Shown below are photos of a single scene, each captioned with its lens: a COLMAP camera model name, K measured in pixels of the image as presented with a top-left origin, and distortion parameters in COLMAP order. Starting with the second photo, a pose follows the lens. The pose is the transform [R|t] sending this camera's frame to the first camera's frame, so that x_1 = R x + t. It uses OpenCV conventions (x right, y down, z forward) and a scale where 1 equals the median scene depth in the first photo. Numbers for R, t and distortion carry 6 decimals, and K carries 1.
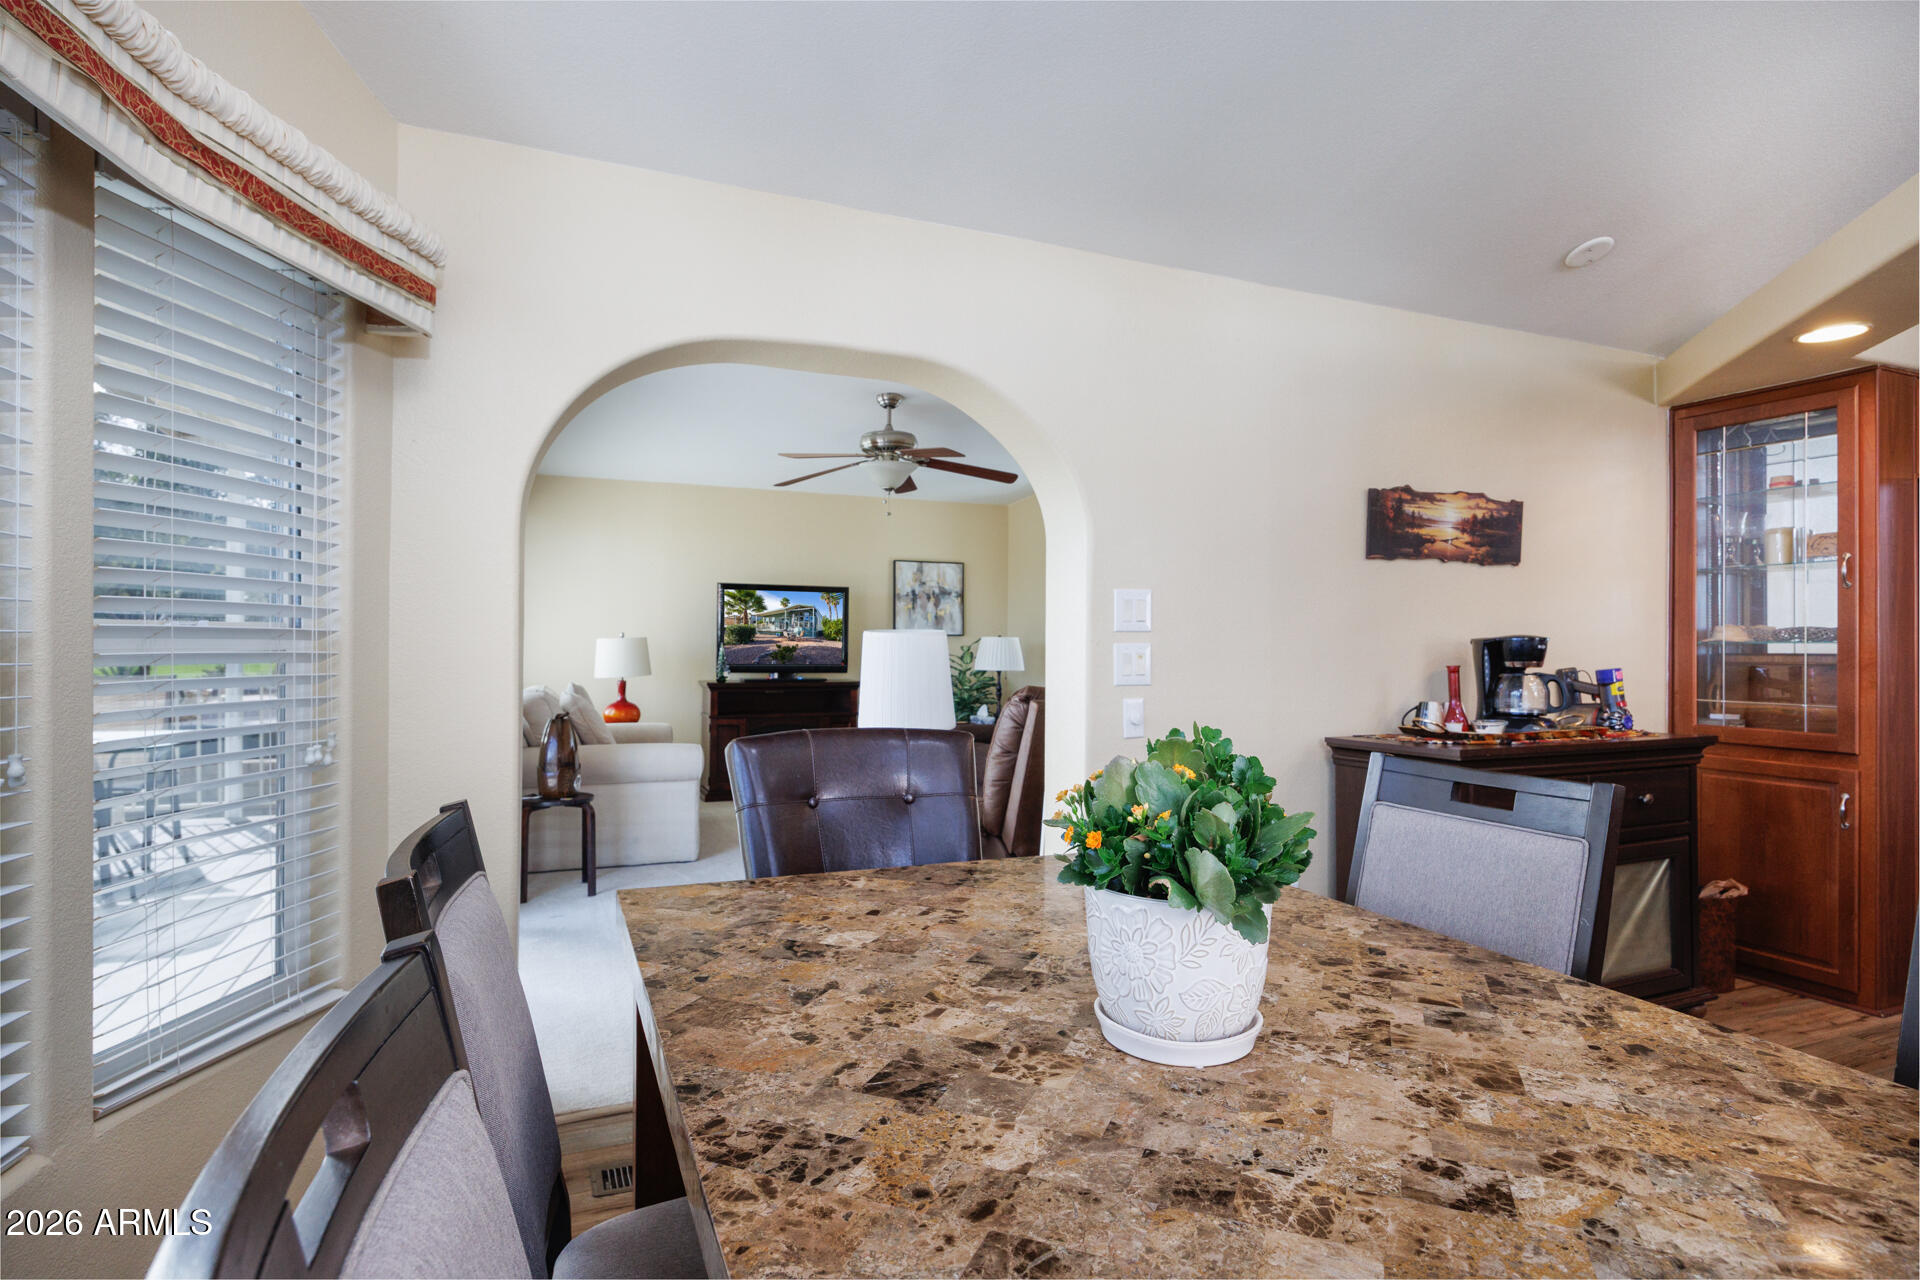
lens RADIAL K [[1035.7, 0, 960.0], [0, 1035.7, 640.0], [0, 0, 1]] dist [0.001579, 0.000035]
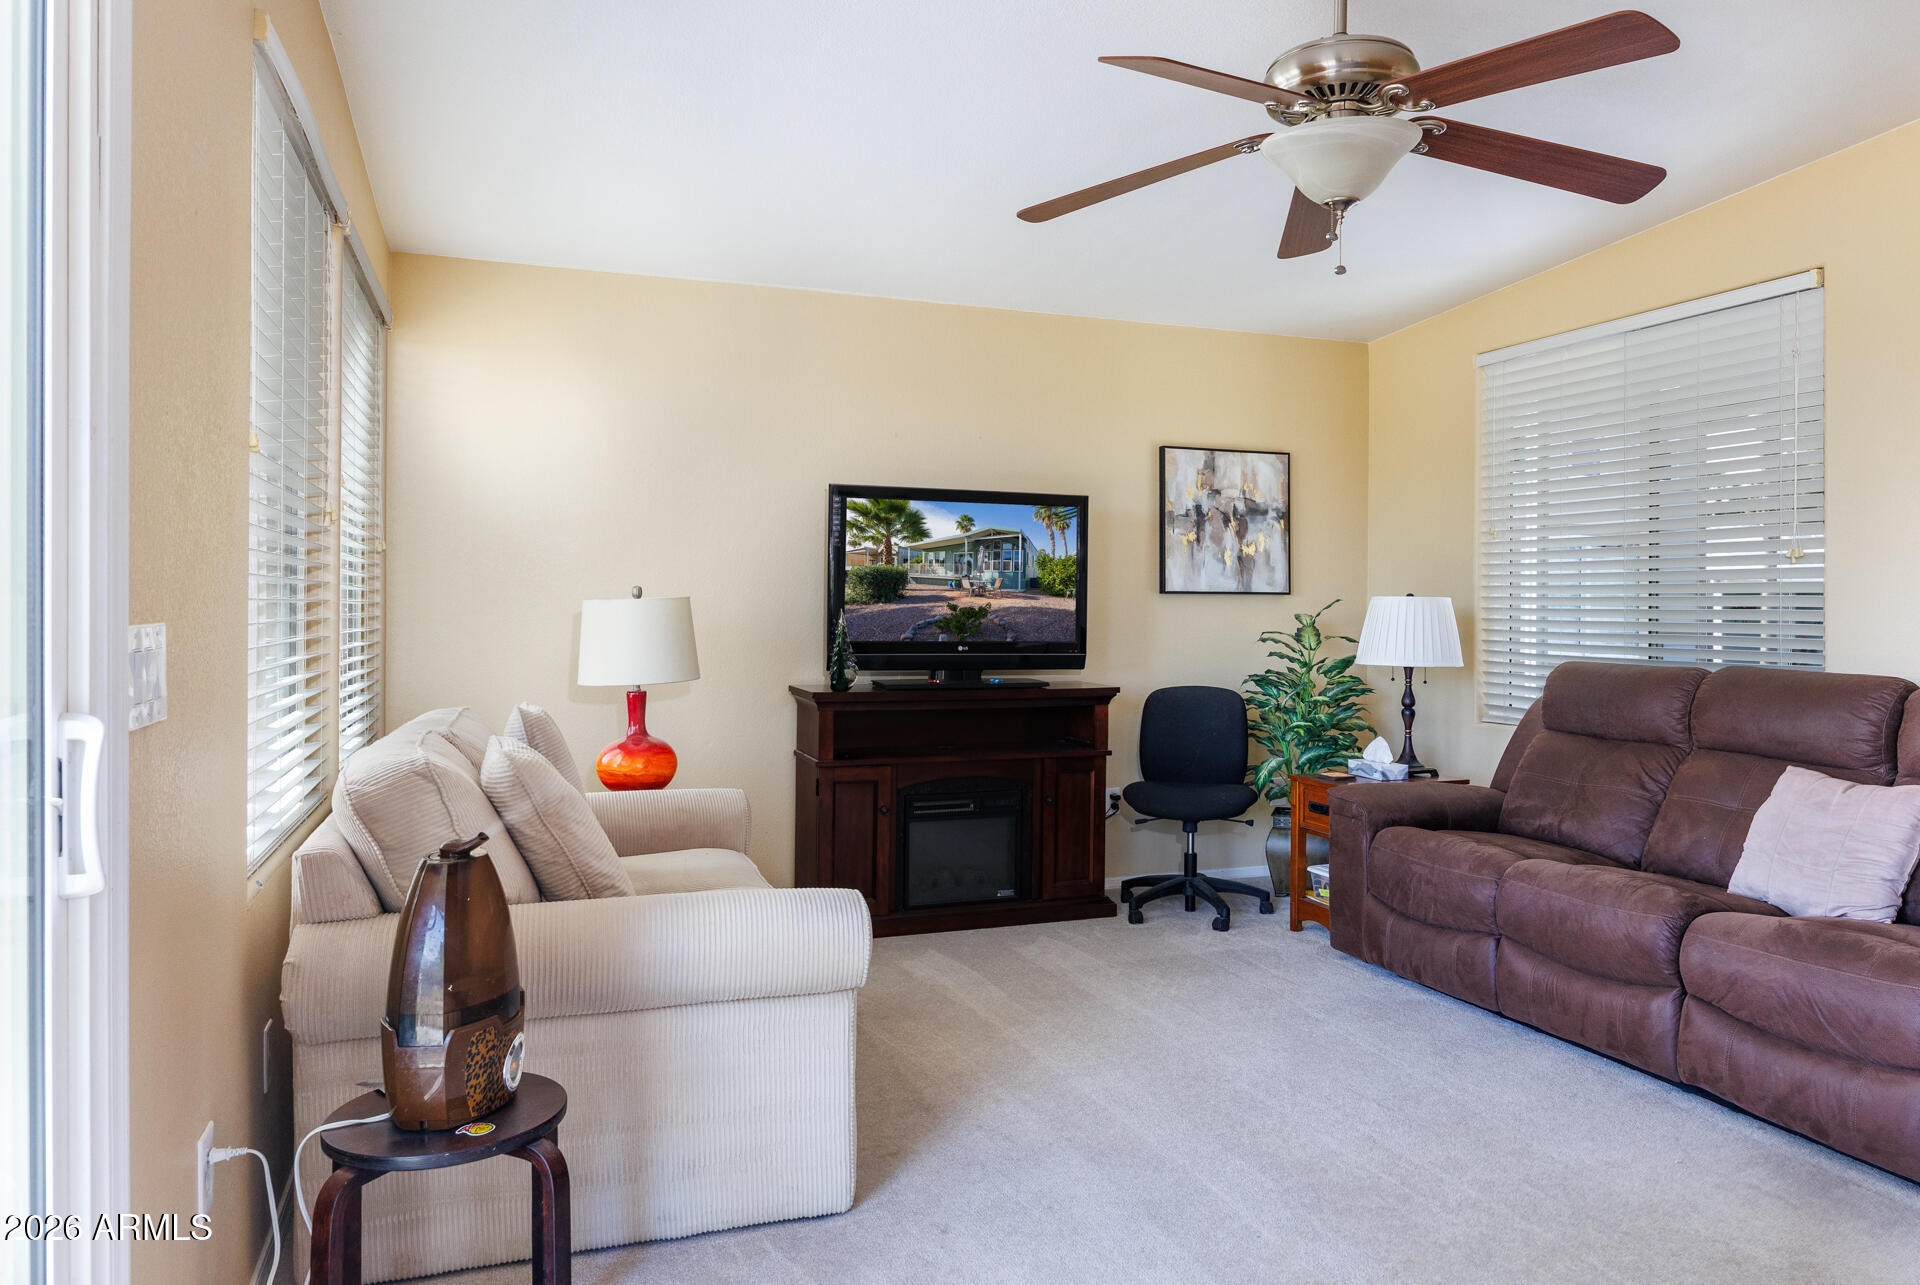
lens RADIAL K [[1281.3, 0, 959.1], [0, 1281.3, 620.5], [0, 0, 1]] dist [-0.005841, -0.000414]
pose [[0.998326, 0.000560, -0.057831, -0.136547], [-0.000127, 0.999972, 0.007505, 0.004097], [0.057834, -0.007485, 0.998298, 0.397997]]
